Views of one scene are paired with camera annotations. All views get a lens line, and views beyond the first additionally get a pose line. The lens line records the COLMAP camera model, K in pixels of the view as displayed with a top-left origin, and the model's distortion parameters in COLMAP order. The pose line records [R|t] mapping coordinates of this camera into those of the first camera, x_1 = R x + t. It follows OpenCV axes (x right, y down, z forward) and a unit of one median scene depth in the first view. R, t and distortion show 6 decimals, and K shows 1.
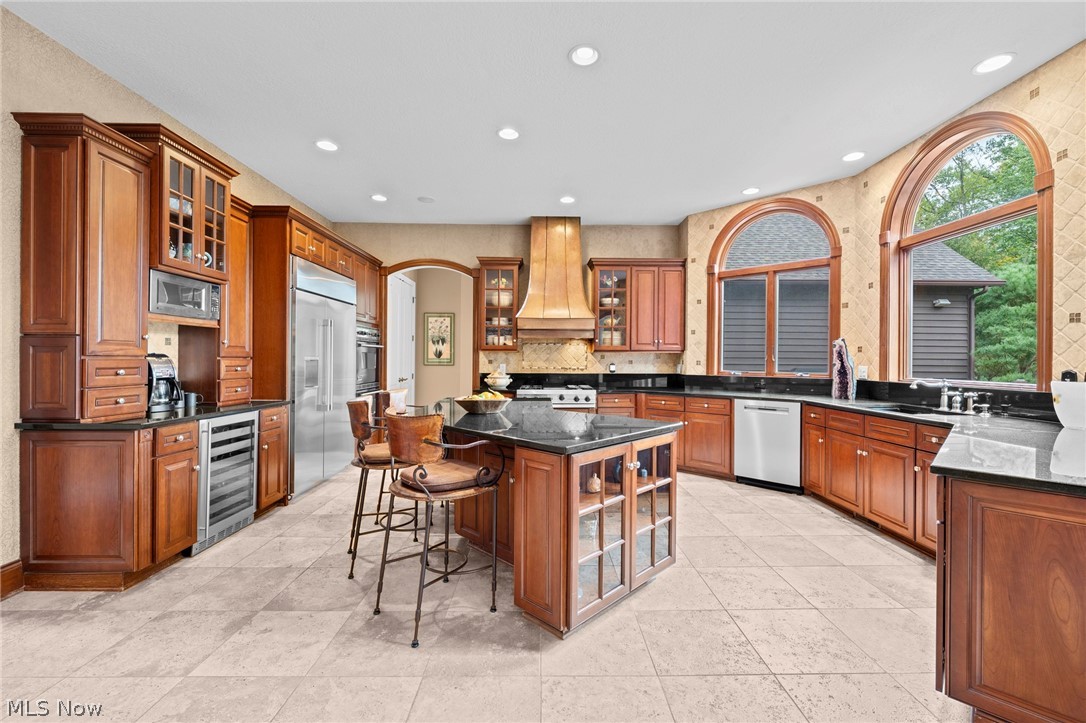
lens RADIAL K [[452.1, 0, 551.4], [0, 452.1, 360.6], [0, 0, 1]] dist [-0.000499, -0.000179]
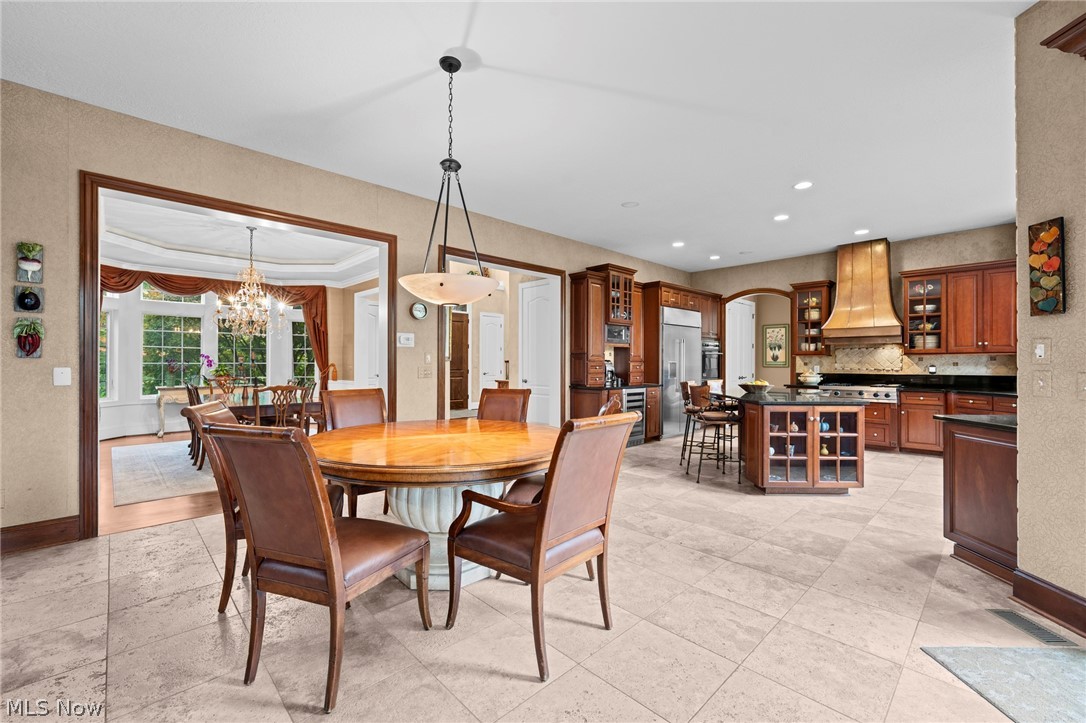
lens RADIAL K [[452.1, 0, 542.1], [0, 452.1, 361.8], [0, 0, 1]] dist [-0.000499, -0.000179]
pose [[0.678321, -0.005554, -0.734745, 0.386686], [0.001017, 0.999978, -0.006620, 0.005474], [0.734765, 0.003743, 0.678311, -0.526228]]
